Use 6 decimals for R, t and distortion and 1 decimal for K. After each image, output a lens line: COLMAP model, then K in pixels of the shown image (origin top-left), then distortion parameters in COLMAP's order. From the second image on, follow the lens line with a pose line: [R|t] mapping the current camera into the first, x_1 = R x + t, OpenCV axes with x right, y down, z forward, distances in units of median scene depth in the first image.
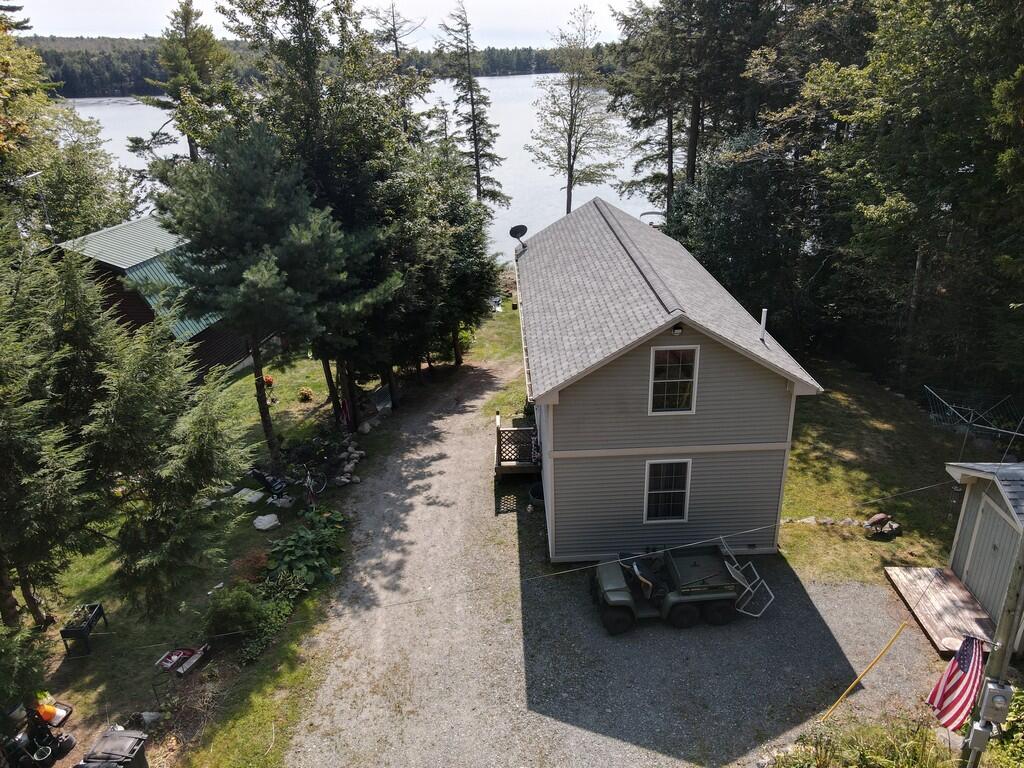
lens RADIAL K [[753.4, 0, 517.5], [0, 753.4, 383.0], [0, 0, 1]] dist [0.022950, 0.010231]
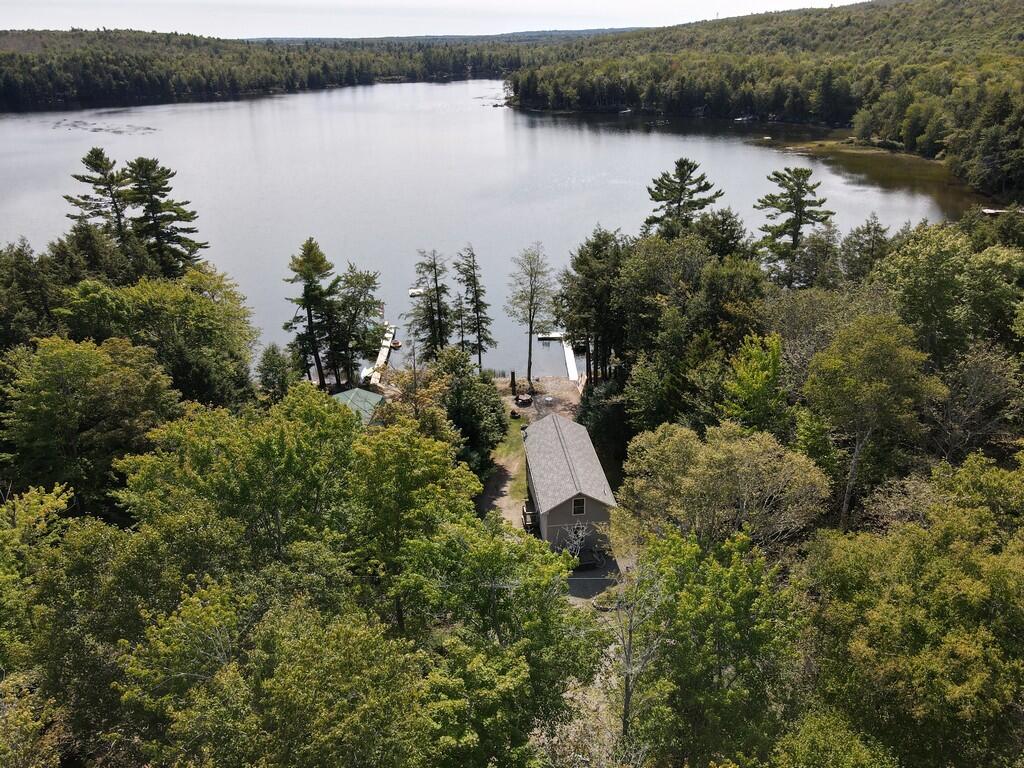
lens RADIAL K [[753.4, 0, 506.7], [0, 753.4, 384.7], [0, 0, 1]] dist [0.022950, 0.010231]
pose [[0.997539, -0.026283, 0.065006, -0.303069], [0.024653, 0.999365, 0.025741, -0.568251], [-0.065641, -0.024075, 0.997553, -2.161526]]
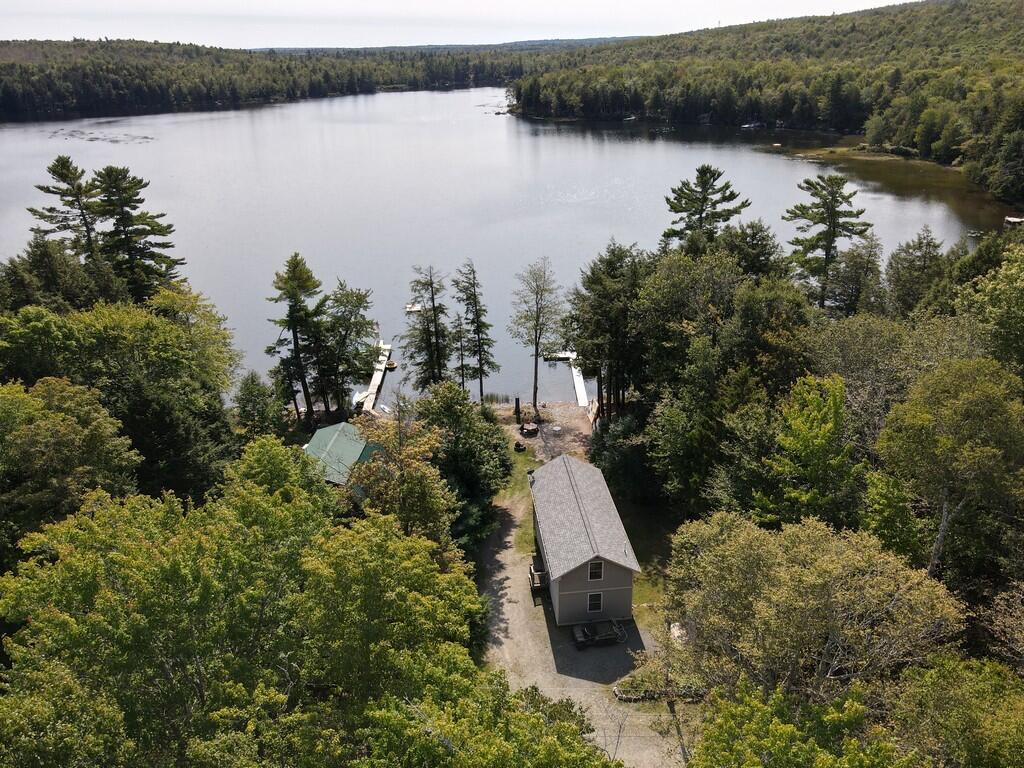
lens RADIAL K [[753.4, 0, 507.7], [0, 753.4, 385.6], [0, 0, 1]] dist [0.022950, 0.010231]
pose [[0.997638, -0.028246, 0.062611, -0.277265], [0.027257, 0.999491, 0.016596, -0.680651], [-0.063047, -0.014851, 0.997900, -1.734567]]
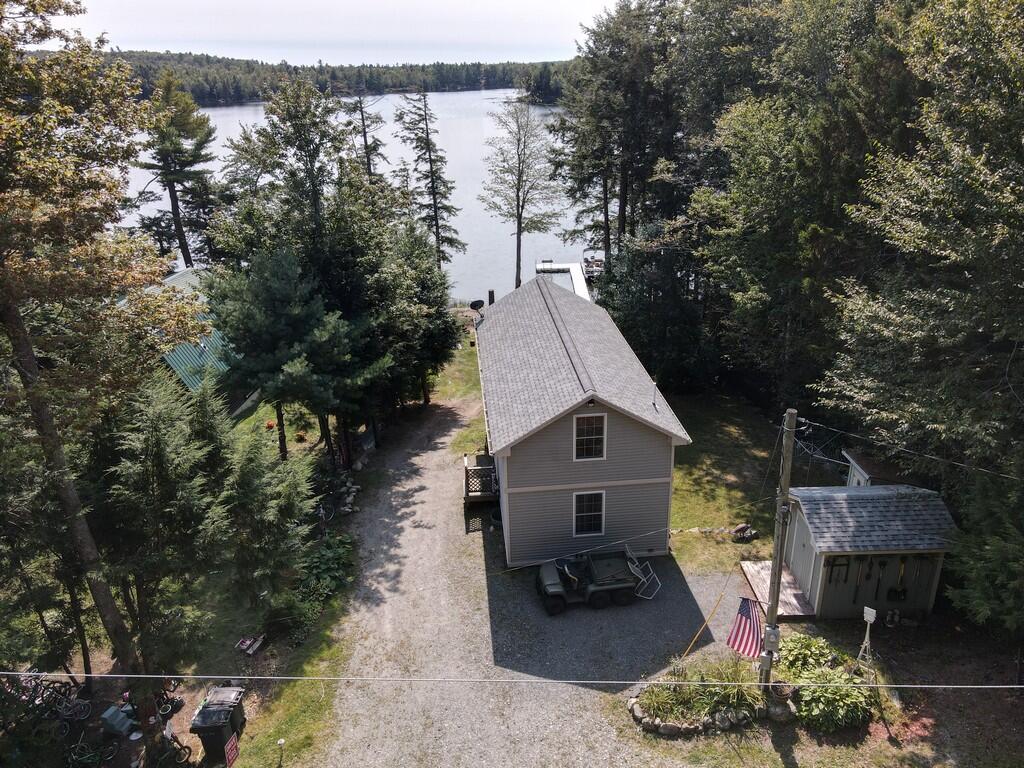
lens RADIAL K [[753.4, 0, 516.0], [0, 753.4, 382.0], [0, 0, 1]] dist [0.022950, 0.010231]
pose [[0.998161, -0.021736, 0.056595, -0.010741], [0.022542, 0.999653, -0.013650, -0.073349], [-0.056278, 0.014901, 0.998304, -0.343119]]
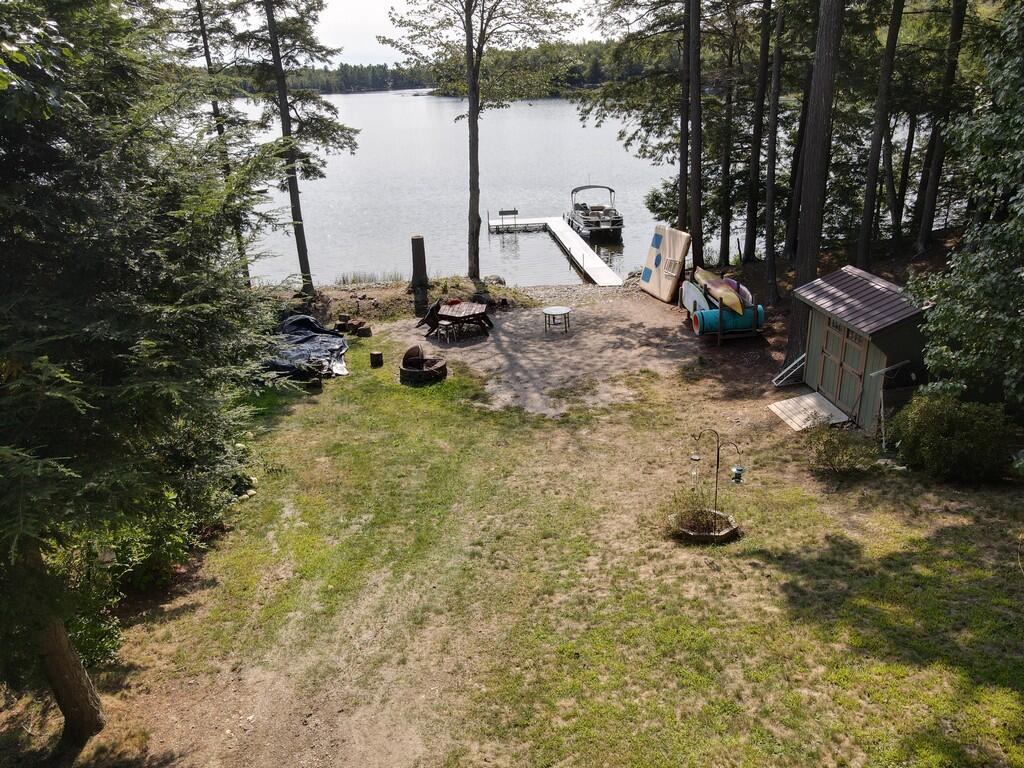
lens RADIAL K [[753.4, 0, 512.7], [0, 753.4, 384.4], [0, 0, 1]] dist [0.022950, 0.010231]
pose [[0.985661, -0.061384, 0.157179, 0.011324], [0.065399, 0.997649, -0.020494, -0.197166], [-0.155551, 0.030480, 0.987358, 1.506201]]
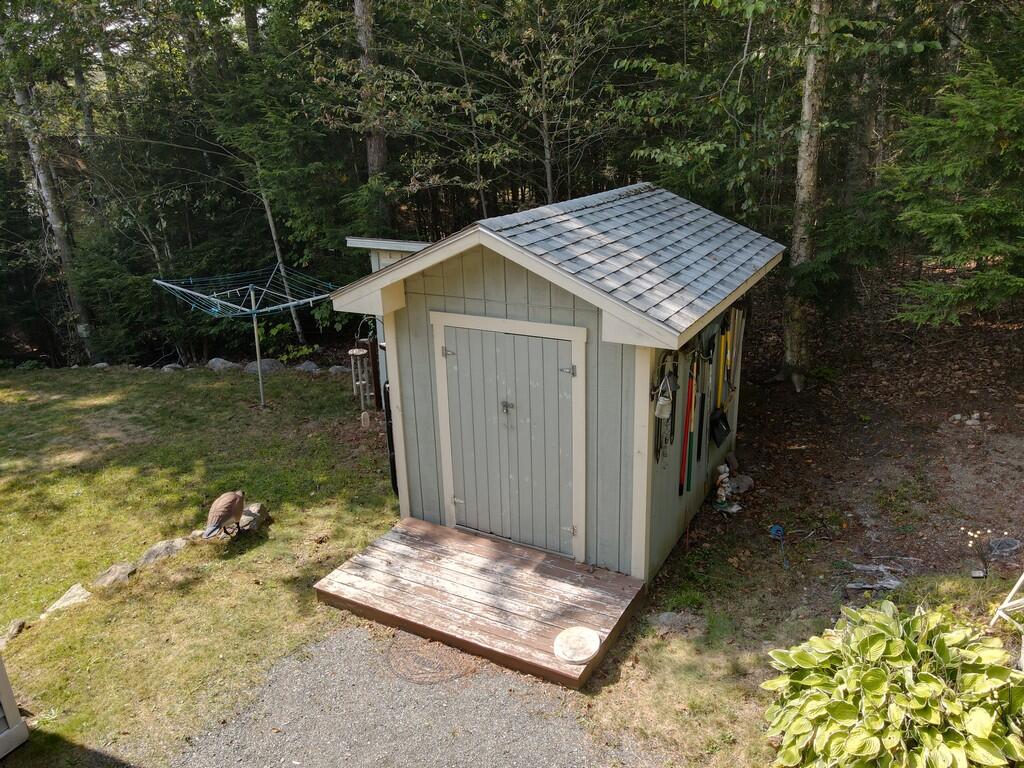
lens RADIAL K [[753.4, 0, 515.4], [0, 753.4, 393.3], [0, 0, 1]] dist [0.022950, 0.010231]
pose [[0.454880, -0.297998, 0.839215, 0.190580], [0.366890, 0.921374, 0.128307, 0.114604], [-0.811466, 0.249535, 0.528447, 0.569983]]
